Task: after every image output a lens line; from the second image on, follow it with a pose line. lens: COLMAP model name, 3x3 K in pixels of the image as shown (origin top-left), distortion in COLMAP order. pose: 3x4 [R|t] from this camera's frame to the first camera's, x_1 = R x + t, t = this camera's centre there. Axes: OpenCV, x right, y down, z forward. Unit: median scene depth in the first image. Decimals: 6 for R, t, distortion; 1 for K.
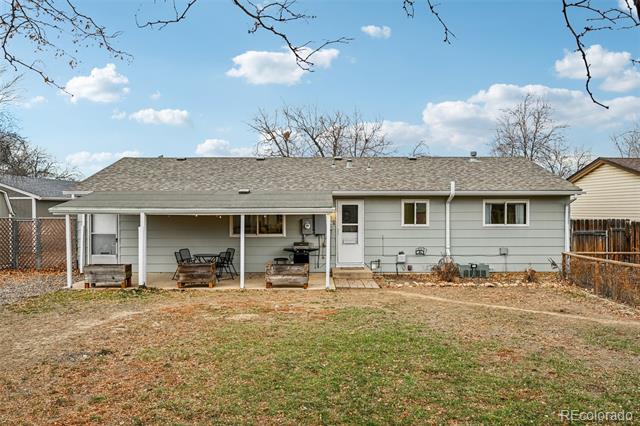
lens RADIAL K [[491.3, 0, 320.3], [0, 491.3, 213.4], [0, 0, 1]] dist [-0.008367, -0.001872]
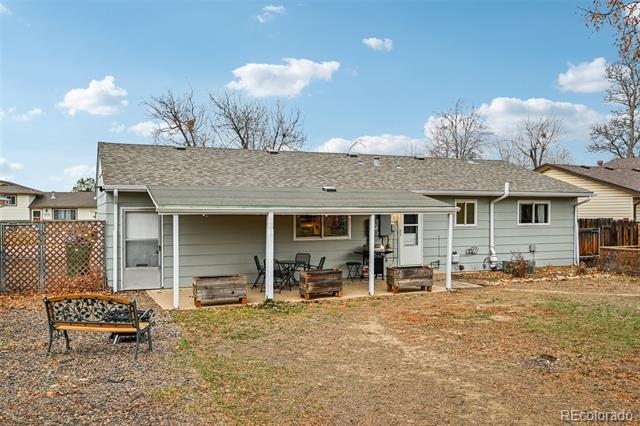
lens RADIAL K [[545.9, 0, 317.5], [0, 545.9, 216.5], [0, 0, 1]] dist [-0.013457, -0.010335]
pose [[0.917947, -0.003559, 0.396688, -0.532480], [0.003365, 0.999994, 0.001185, 0.003872], [-0.396689, 0.000247, 0.917953, 0.090305]]
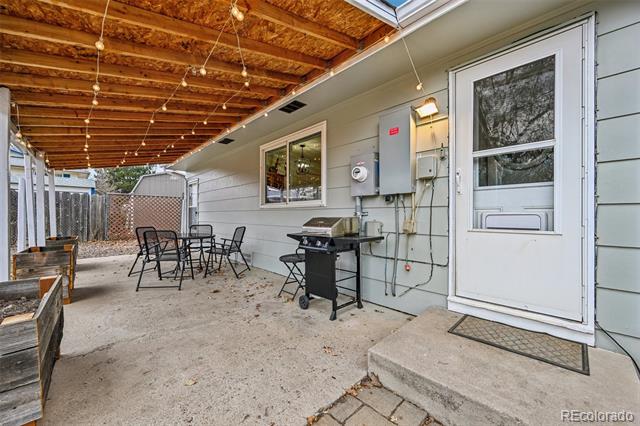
lens RADIAL K [[249.5, 0, 320.8], [0, 249.5, 215.5], [0, 0, 1]] dist [-0.003184, -0.000248]
pose [[0.697042, 0.006973, -0.716996, 0.084054], [-0.010770, 0.999942, -0.000746, 0.056323], [0.716950, 0.008242, 0.697076, 0.846447]]
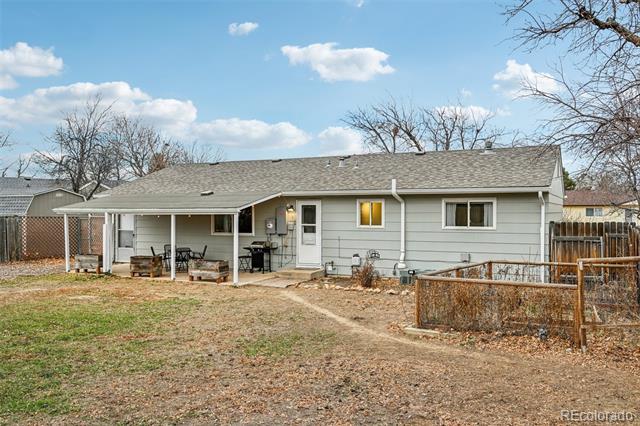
lens RADIAL K [[545.9, 0, 320.9], [0, 545.9, 213.1], [0, 0, 1]] dist [-0.013457, -0.010335]
pose [[0.899196, 0.002408, -0.437539, 0.564420], [-0.003670, 0.999991, -0.002038, 0.000997], [0.437530, 0.003439, 0.899197, 0.020551]]
